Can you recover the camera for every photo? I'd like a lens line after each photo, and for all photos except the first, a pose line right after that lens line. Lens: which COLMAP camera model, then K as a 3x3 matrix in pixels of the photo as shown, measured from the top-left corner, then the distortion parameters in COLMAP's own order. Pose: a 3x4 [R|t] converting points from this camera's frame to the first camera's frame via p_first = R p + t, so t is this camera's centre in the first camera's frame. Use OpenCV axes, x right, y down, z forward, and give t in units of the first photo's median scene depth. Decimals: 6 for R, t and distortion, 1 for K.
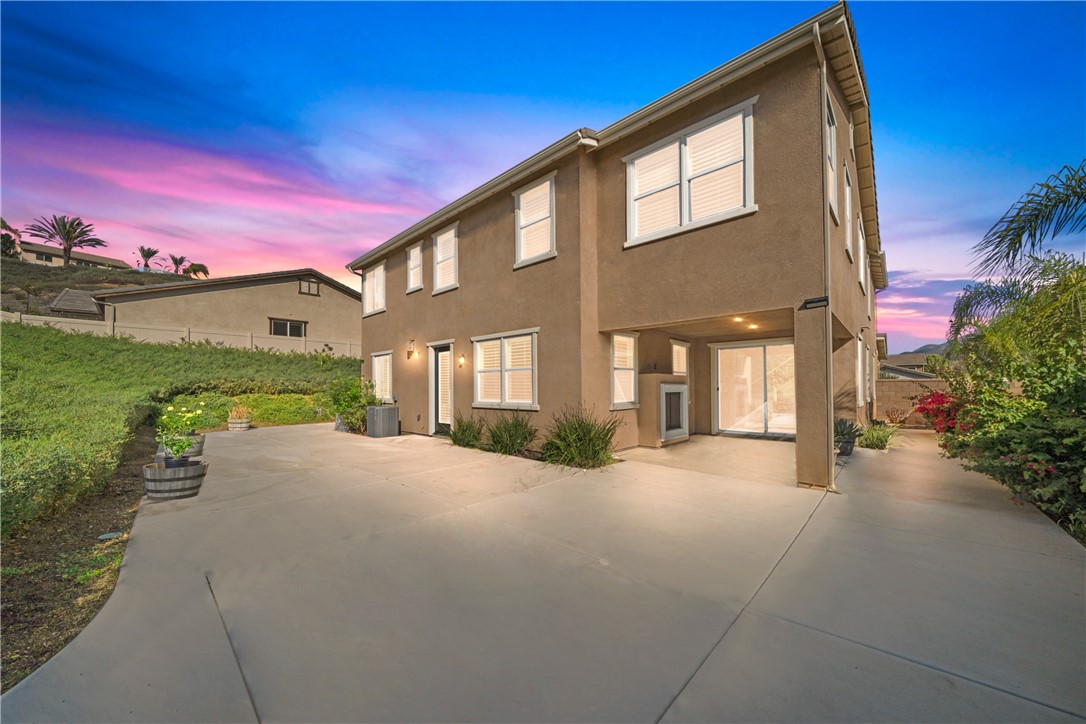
lens RADIAL K [[384.3, 0, 547.3], [0, 384.3, 374.2], [0, 0, 1]] dist [-0.000389, -0.000008]
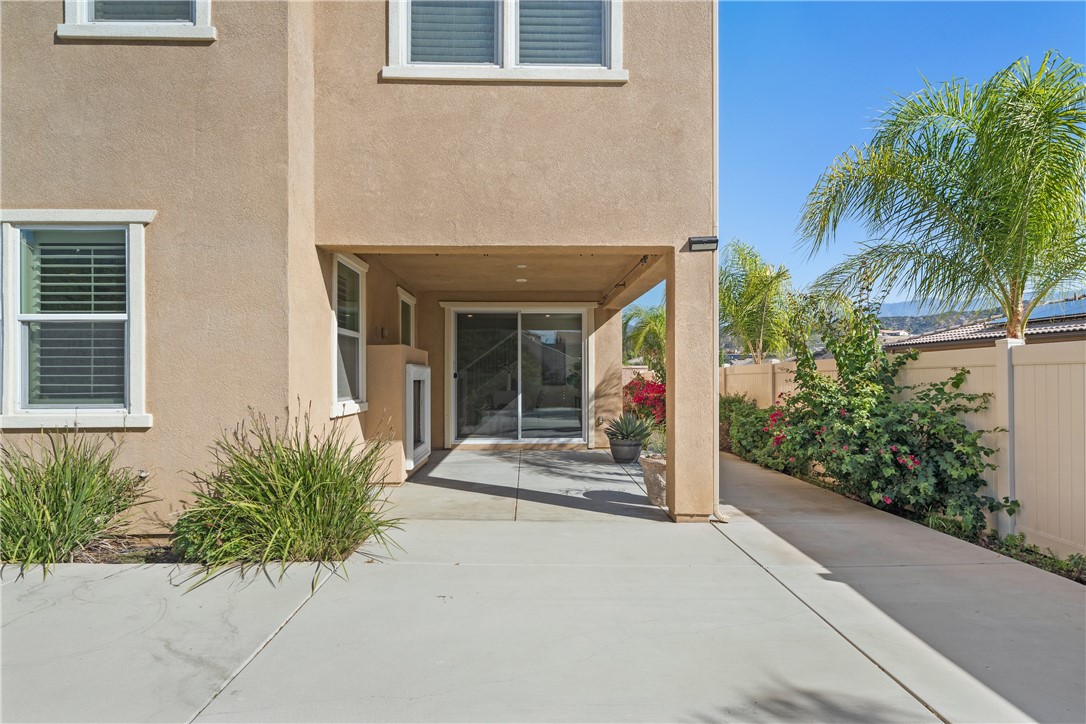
lens RADIAL K [[572.9, 0, 543.0], [0, 572.9, 362.0], [0, 0, 1]] dist [0.003997, 0.001183]
pose [[0.728053, 0.016620, 0.685319, -0.139781], [-0.026082, 0.999654, 0.003465, 0.018316], [-0.685025, -0.020398, 0.728234, 0.338907]]
